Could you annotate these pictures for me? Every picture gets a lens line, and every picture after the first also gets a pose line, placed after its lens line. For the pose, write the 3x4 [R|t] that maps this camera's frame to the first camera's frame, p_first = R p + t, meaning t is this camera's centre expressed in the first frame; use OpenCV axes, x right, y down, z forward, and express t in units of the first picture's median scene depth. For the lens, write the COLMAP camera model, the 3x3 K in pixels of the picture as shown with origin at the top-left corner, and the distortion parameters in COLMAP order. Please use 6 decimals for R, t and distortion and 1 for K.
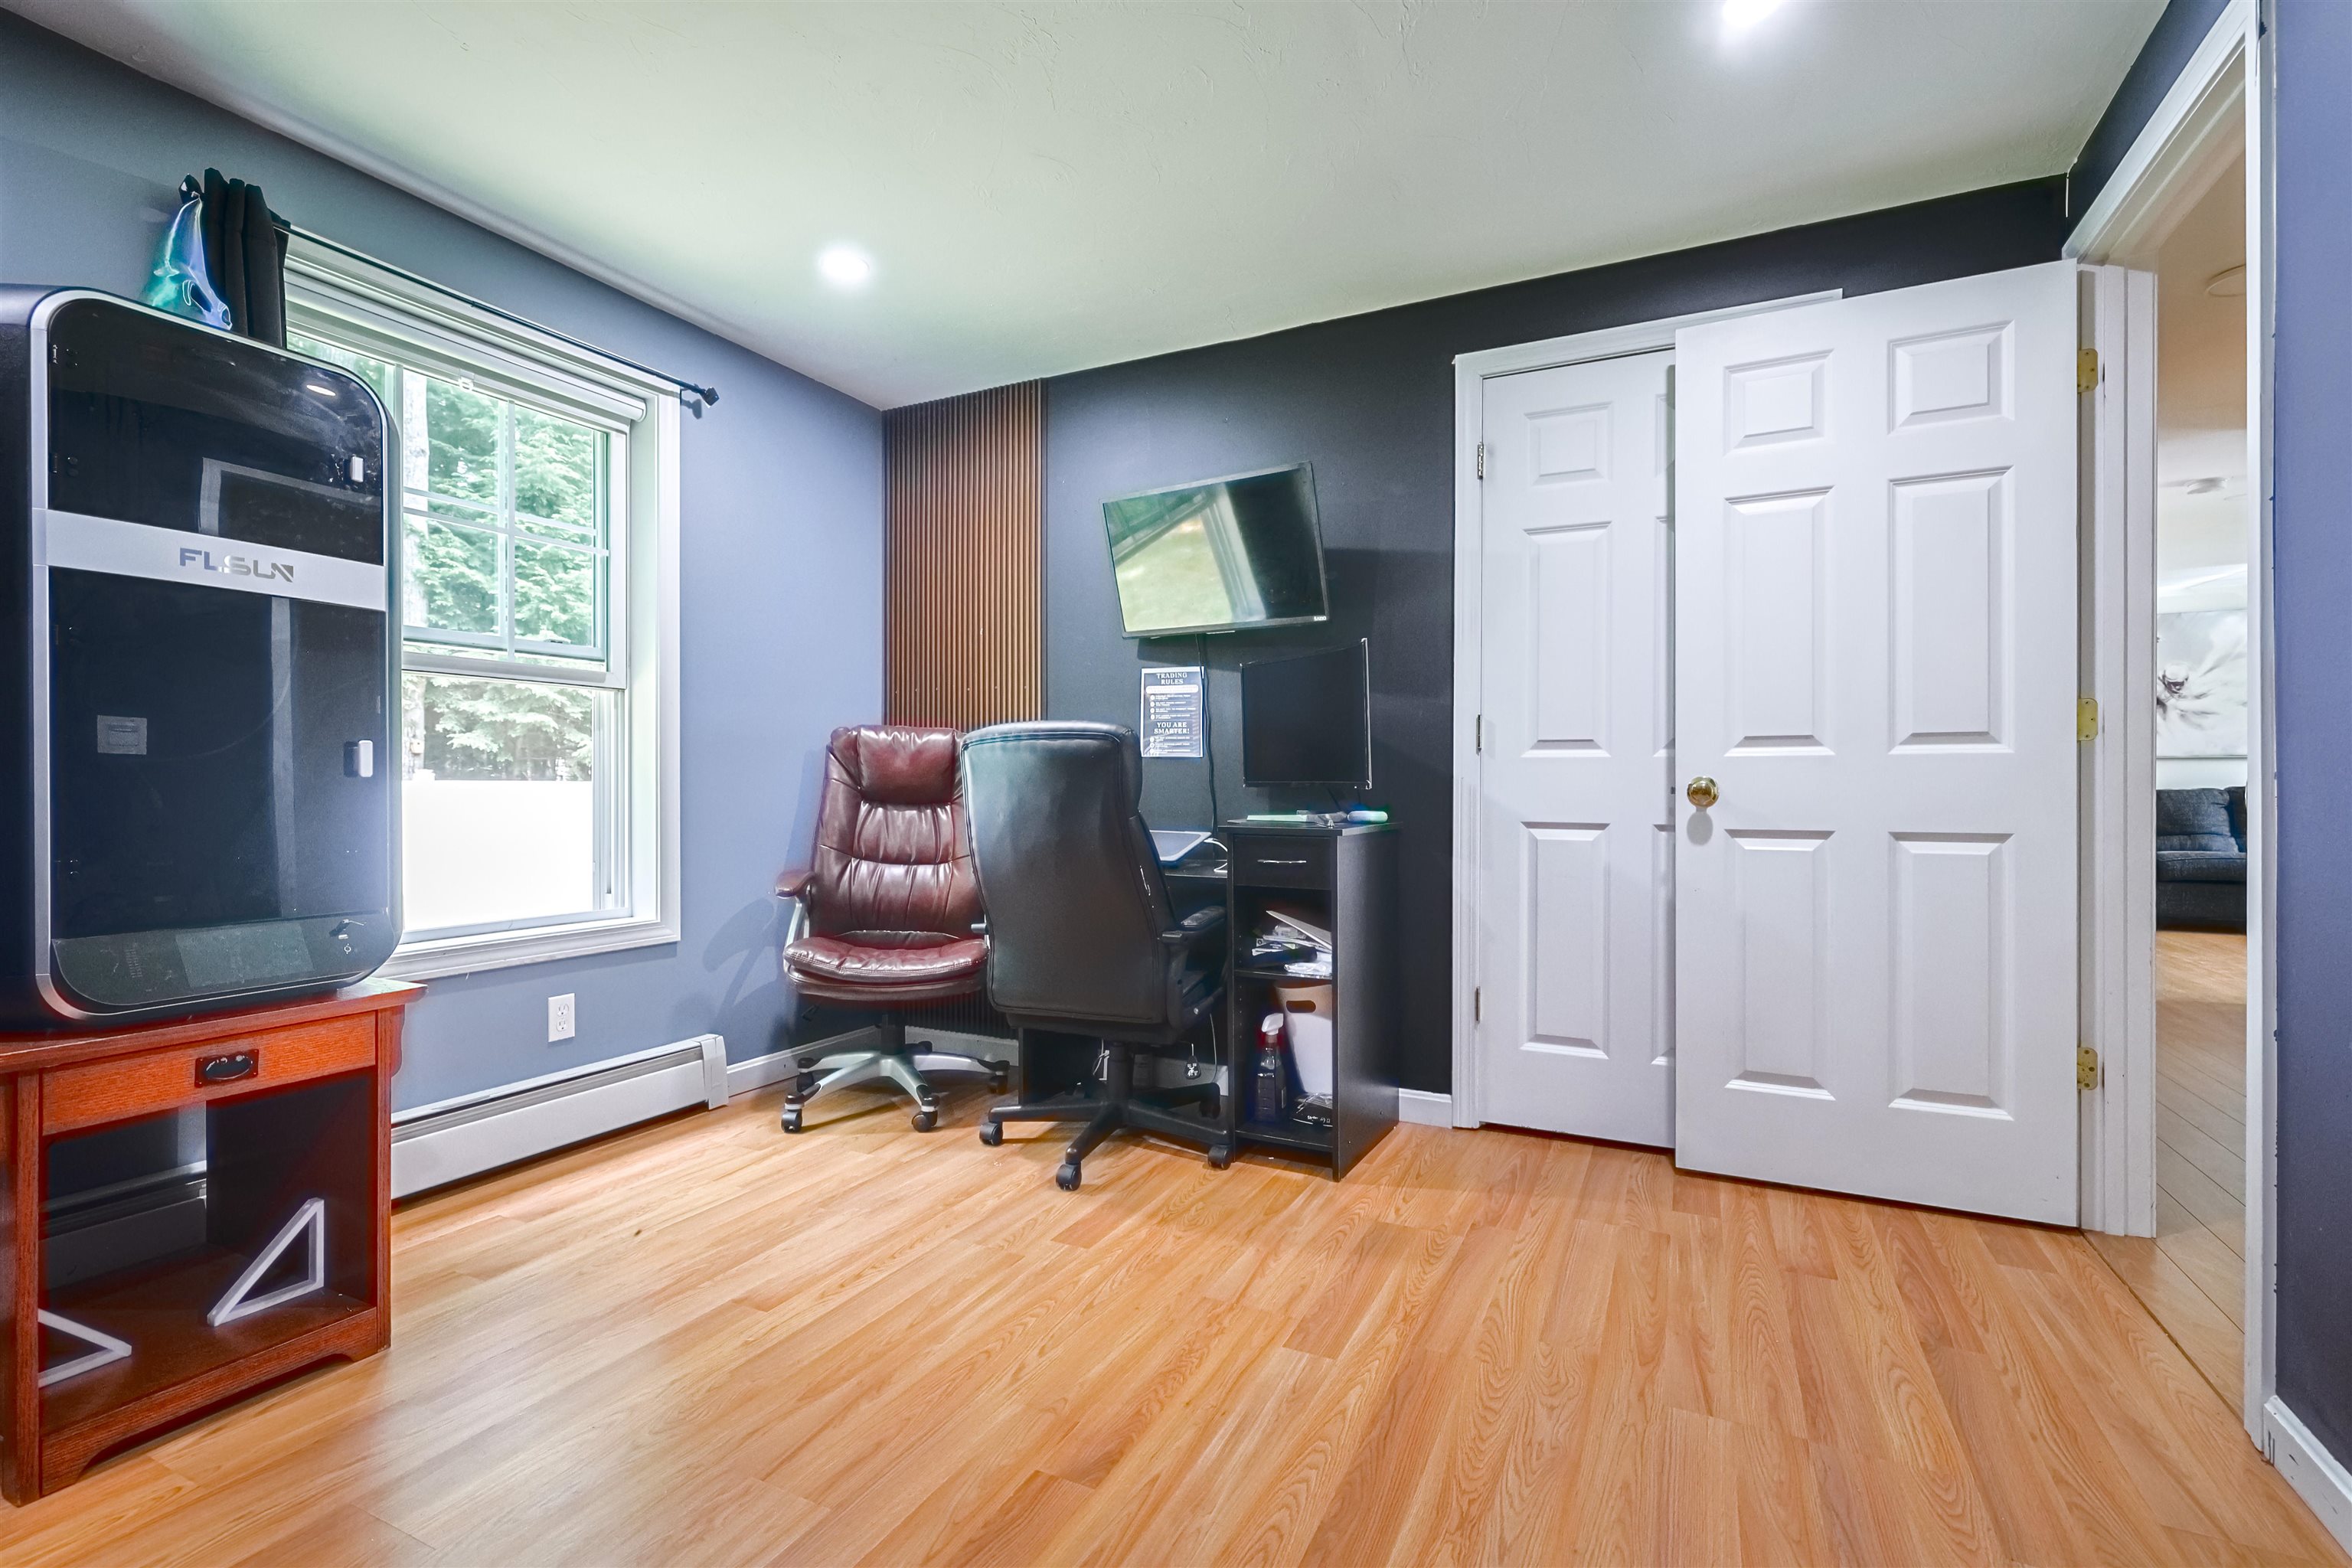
lens RADIAL K [[1066.5, 0, 1176.0], [0, 1066.5, 784.0], [0, 0, 1]] dist [0.000249, -0.000437]
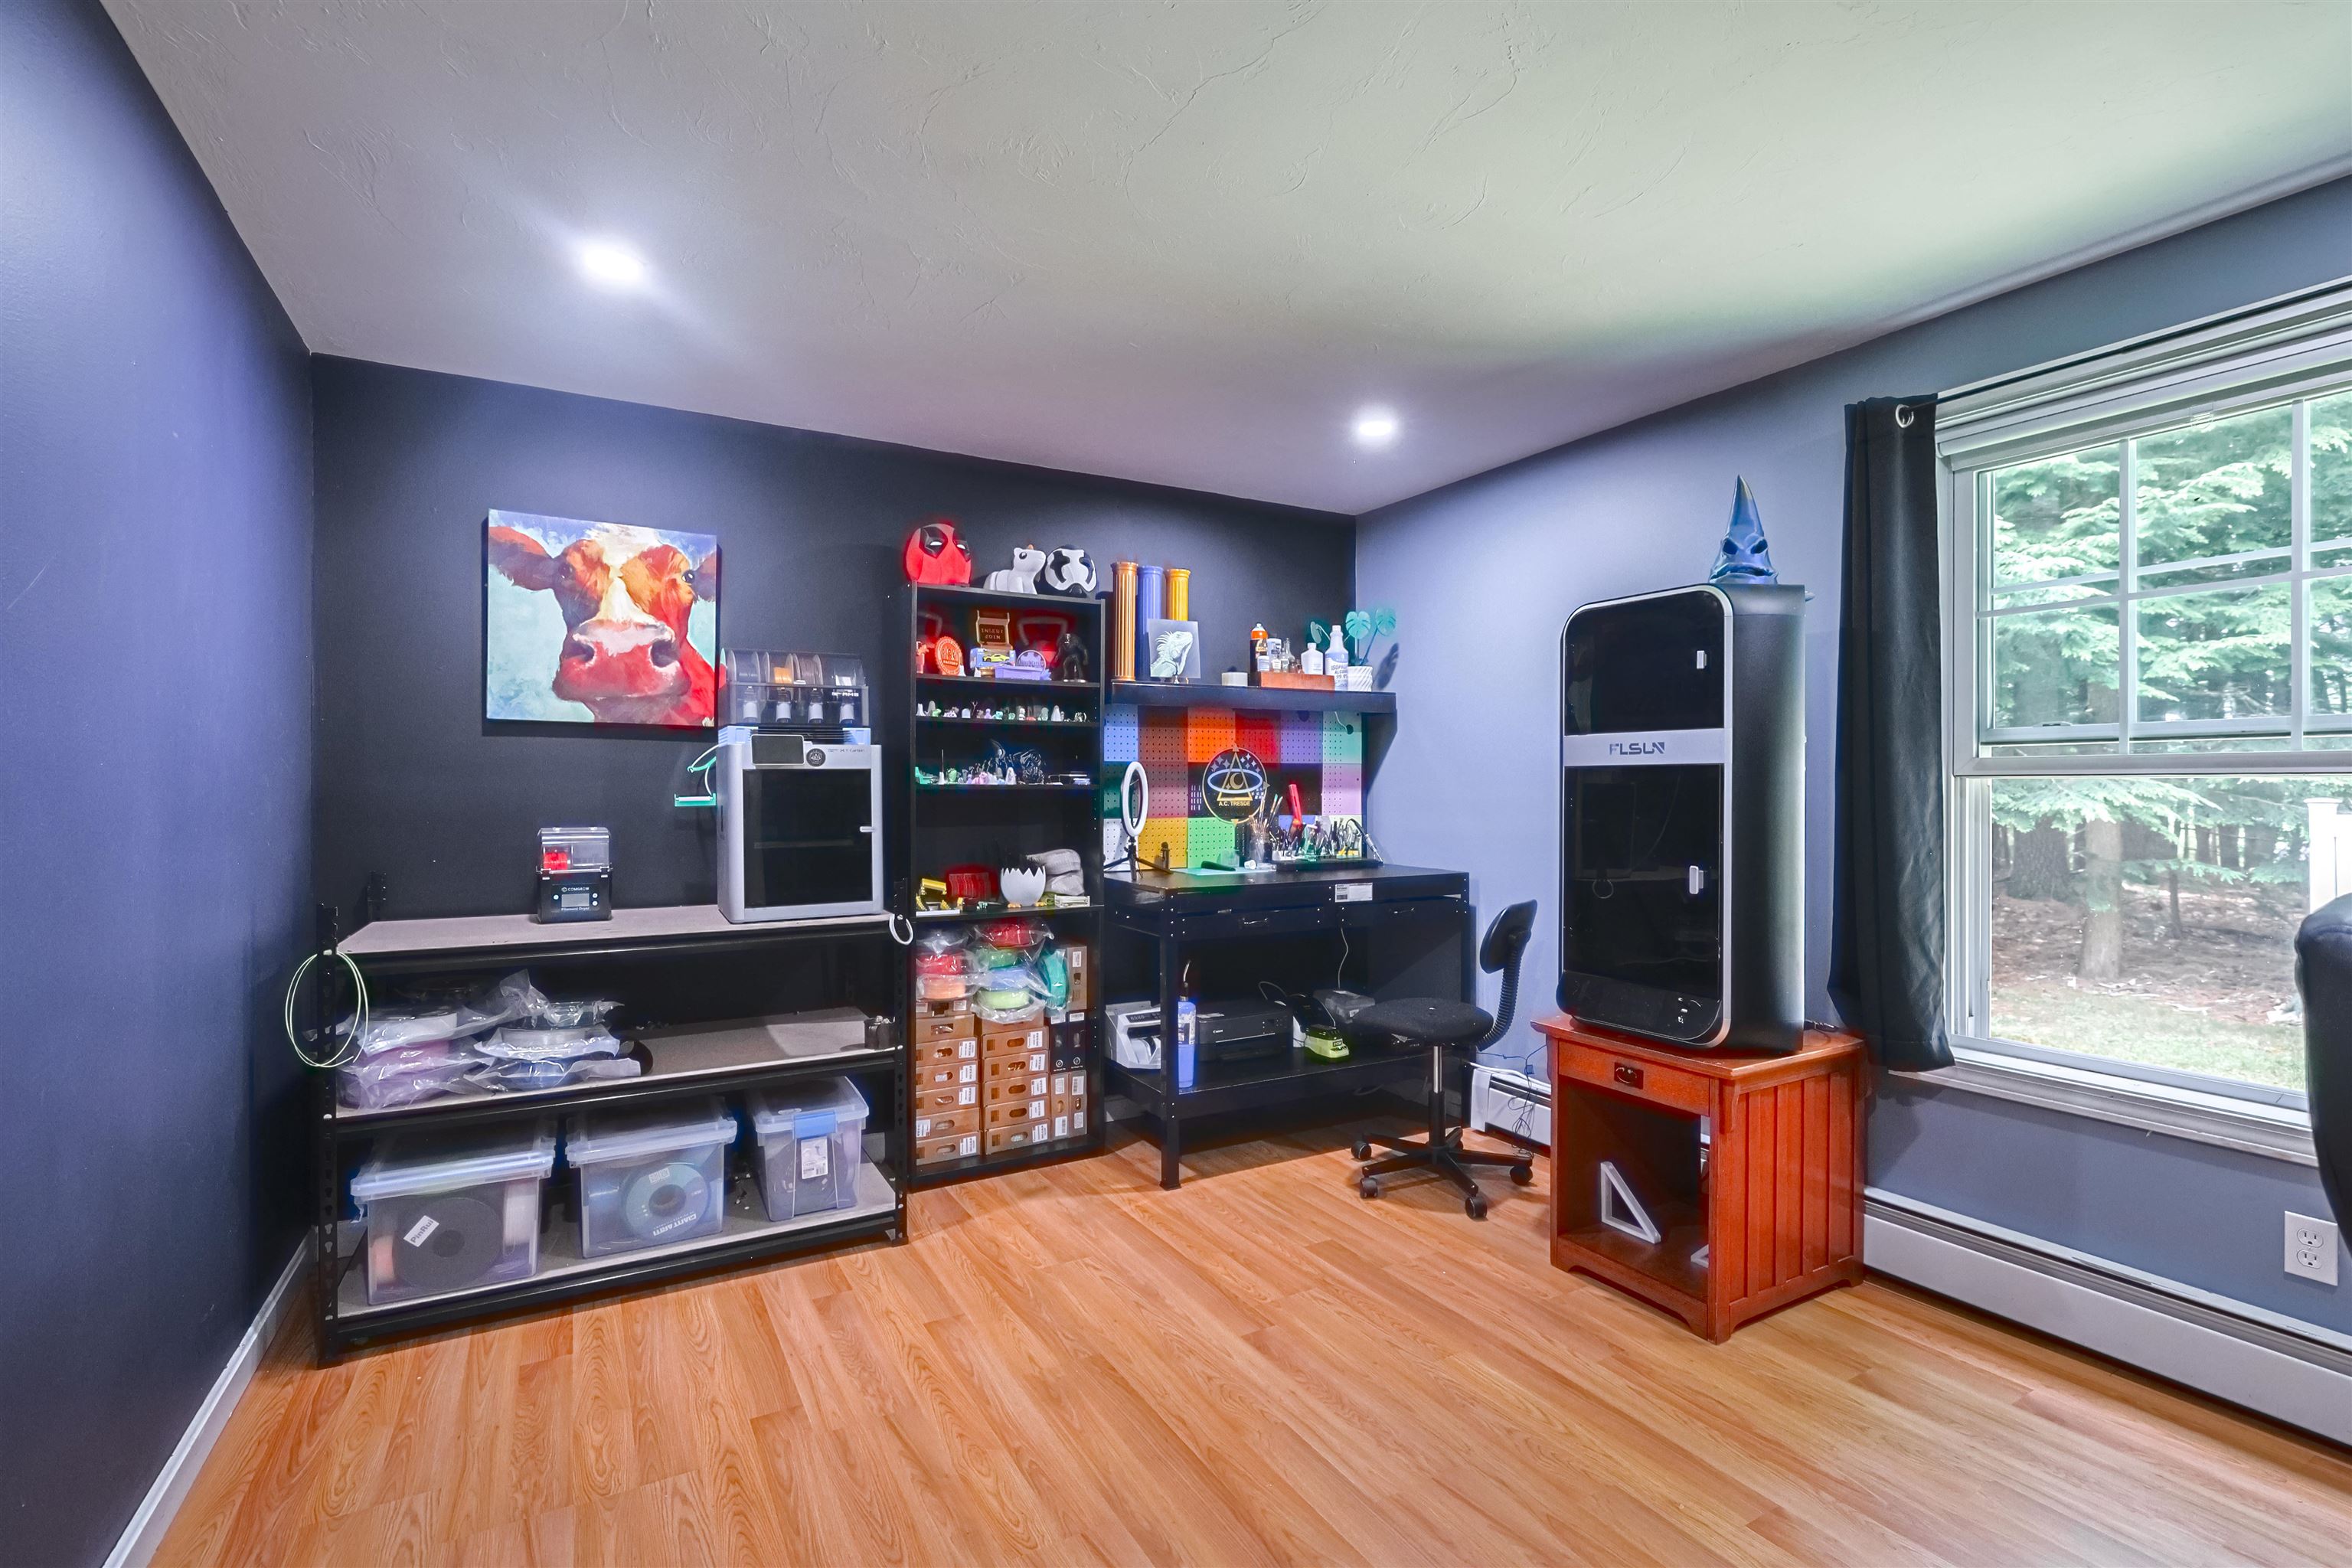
lens RADIAL K [[1066.5, 0, 1176.0], [0, 1066.5, 784.0], [0, 0, 1]] dist [0.000249, -0.000437]
pose [[-0.564949, -0.001773, -0.825124, 0.723055], [-0.001261, 0.999998, -0.001285, -0.146310], [0.825125, 0.000314, -0.564950, 1.277094]]
